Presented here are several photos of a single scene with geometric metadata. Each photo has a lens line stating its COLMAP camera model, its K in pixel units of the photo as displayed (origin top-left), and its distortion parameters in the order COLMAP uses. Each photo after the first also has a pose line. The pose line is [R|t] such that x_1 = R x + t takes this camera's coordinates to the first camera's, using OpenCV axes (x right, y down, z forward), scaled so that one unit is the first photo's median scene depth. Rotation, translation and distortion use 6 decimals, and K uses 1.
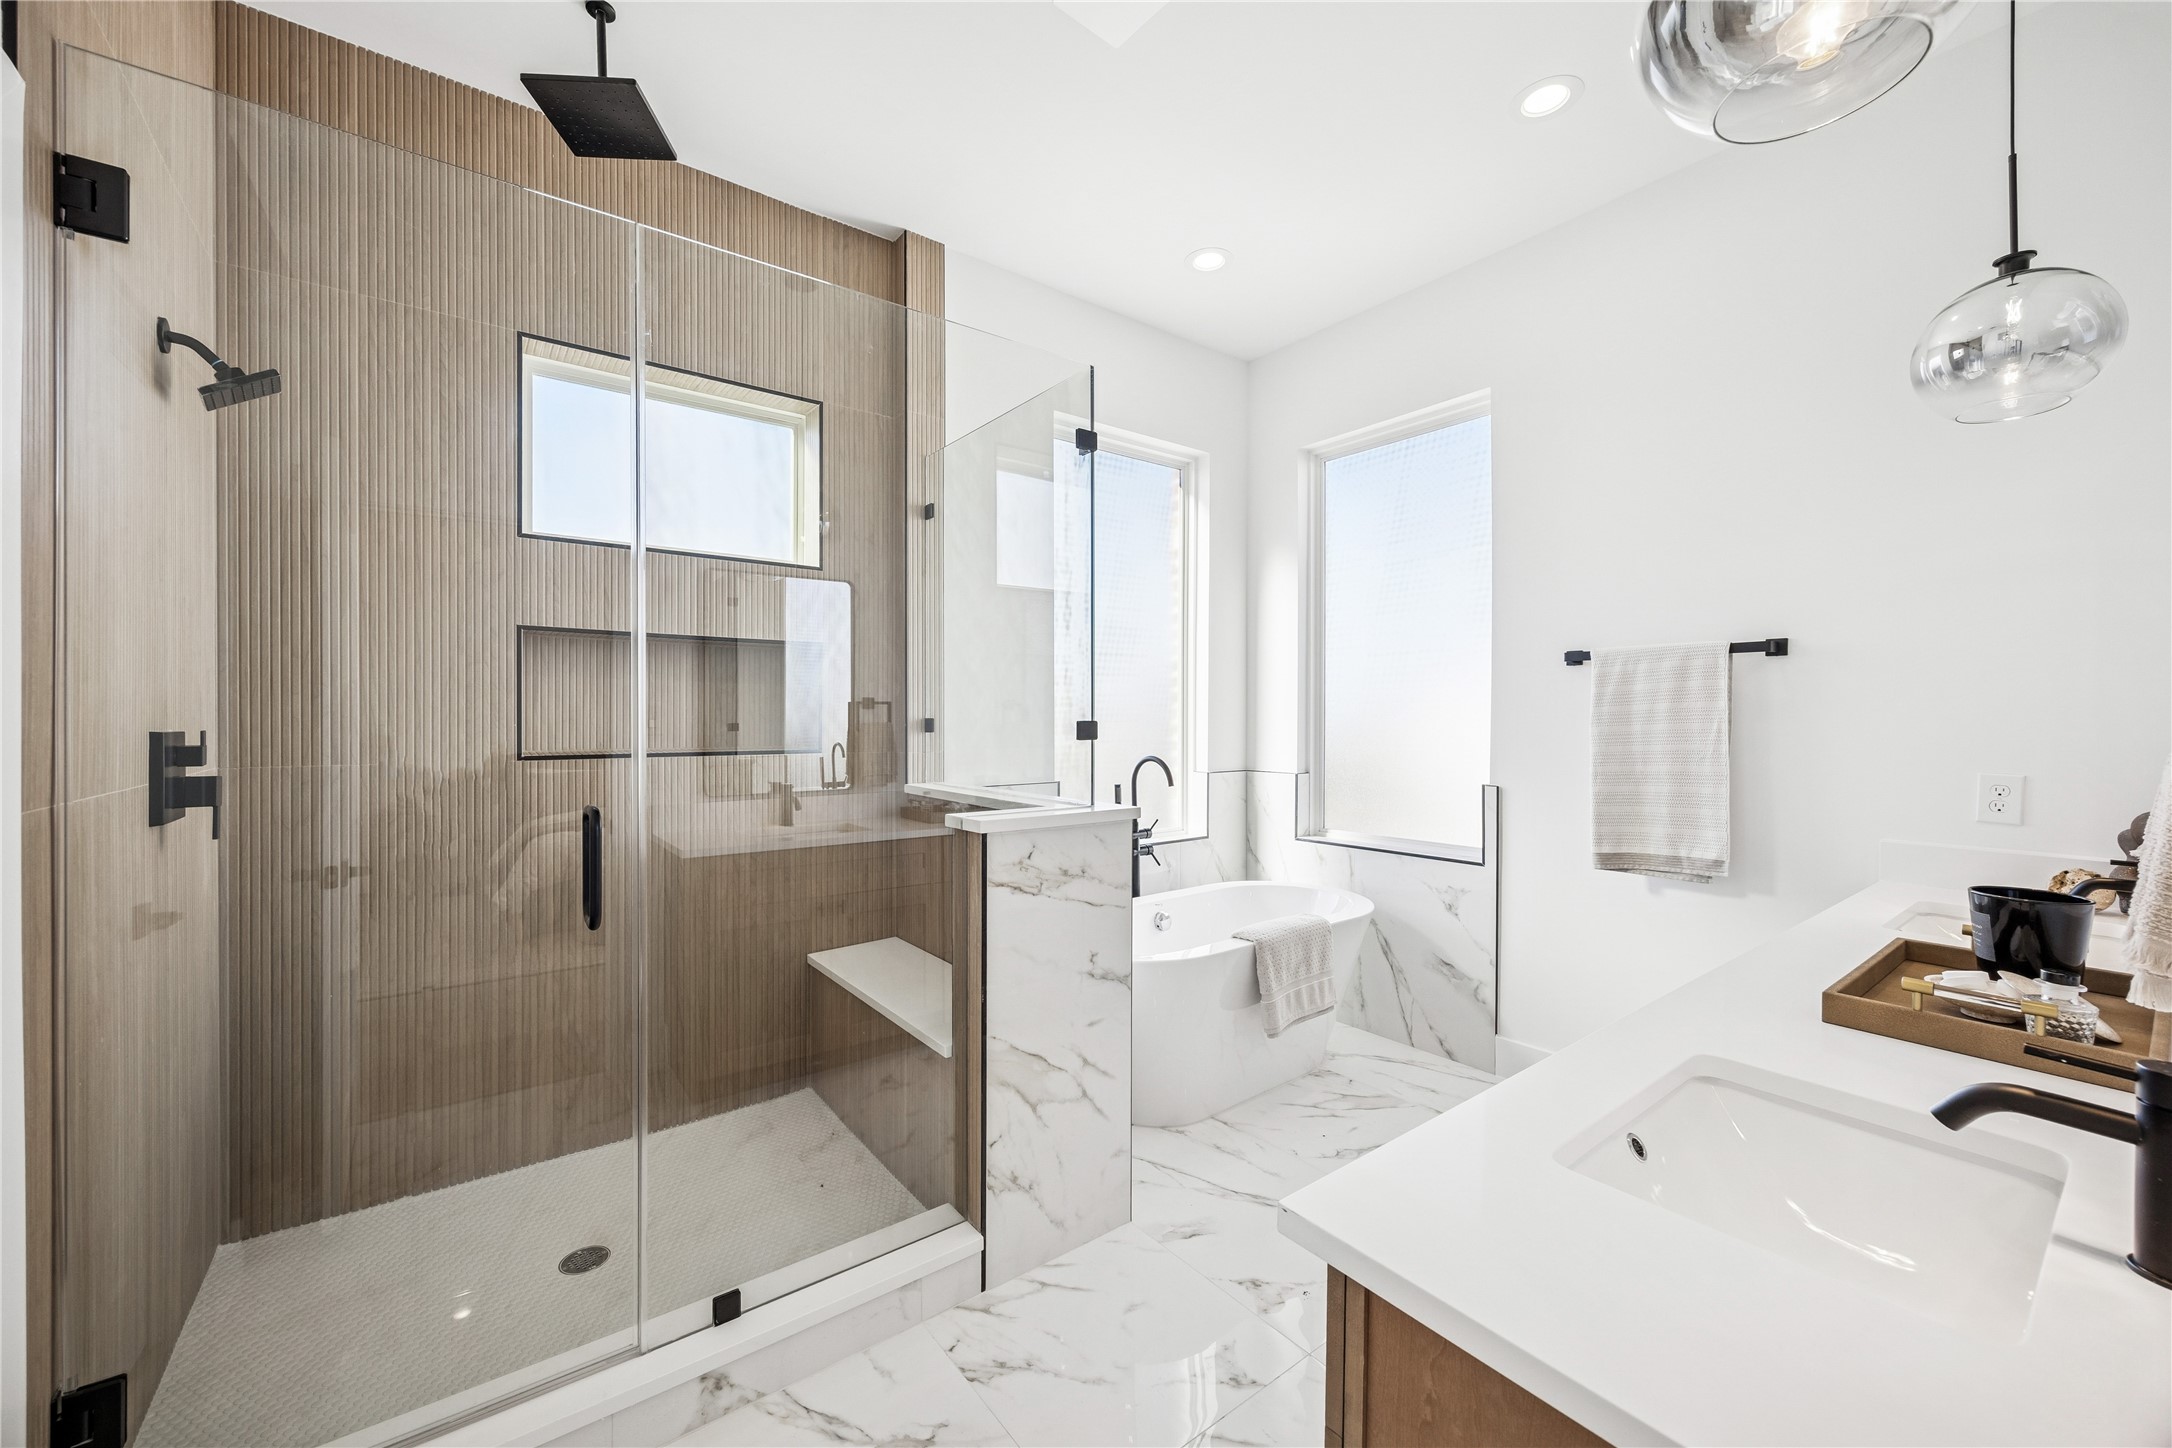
lens RADIAL K [[839.1, 0, 1096.7], [0, 839.1, 721.0], [0, 0, 1]] dist [0.000632, -0.000097]
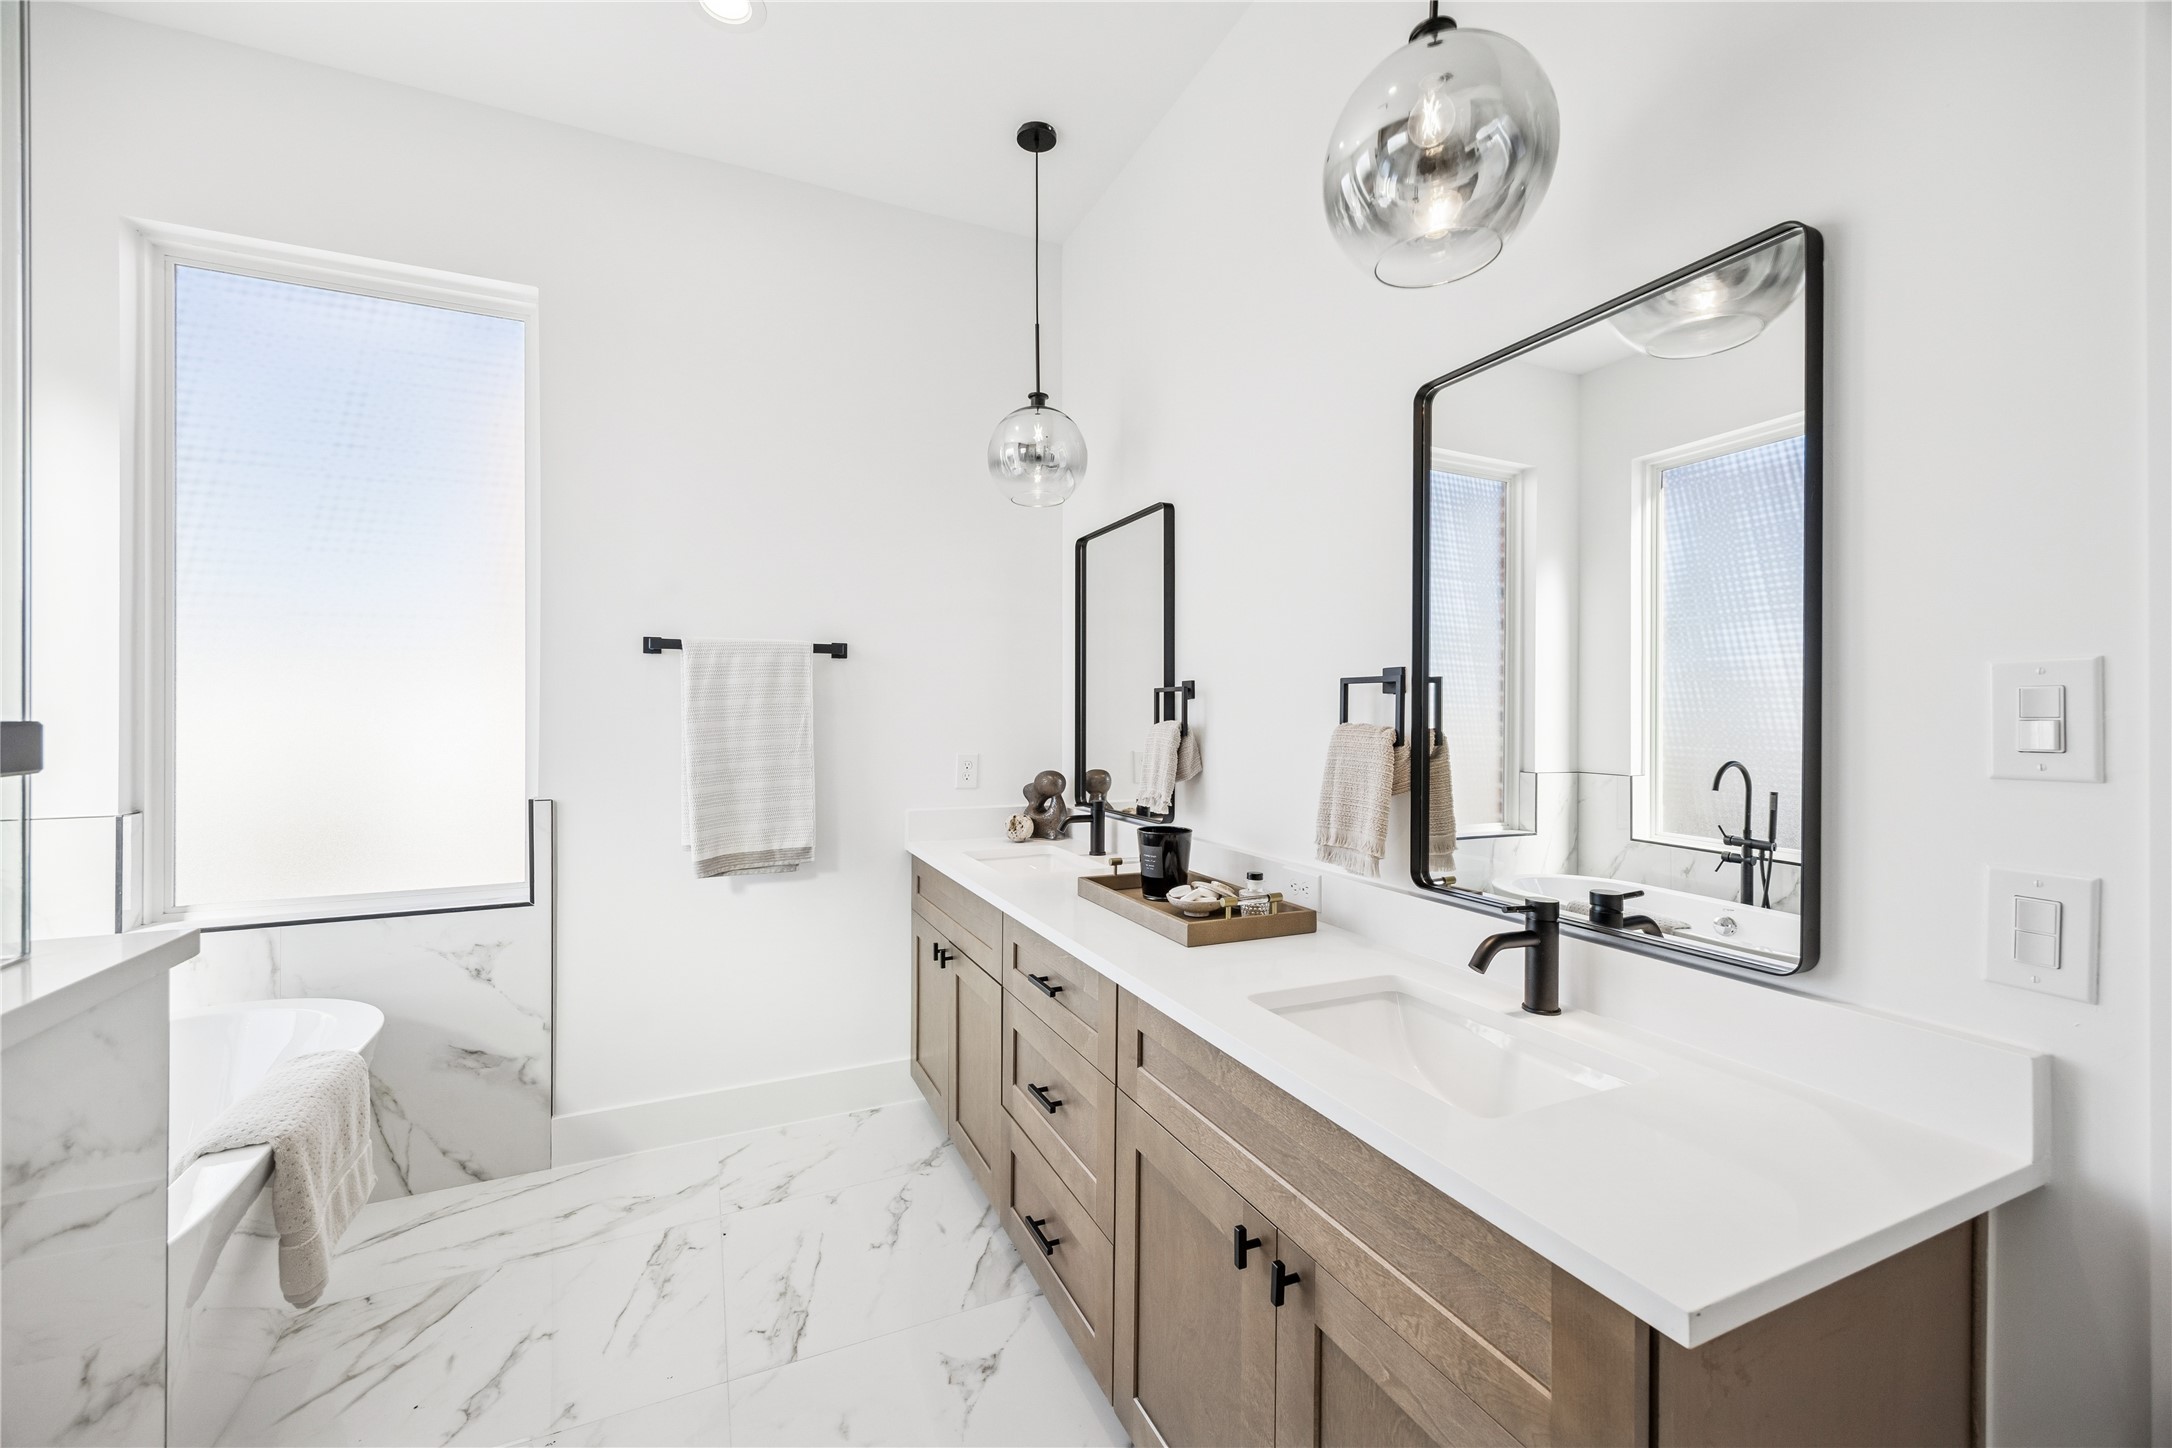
lens RADIAL K [[839.1, 0, 1102.9], [0, 839.1, 711.4], [0, 0, 1]] dist [0.000632, -0.000097]
pose [[0.237695, 0.001936, 0.971338, -0.189414], [0.003561, 0.999990, -0.002864, -0.001458], [-0.971333, 0.004140, 0.237686, 0.357829]]
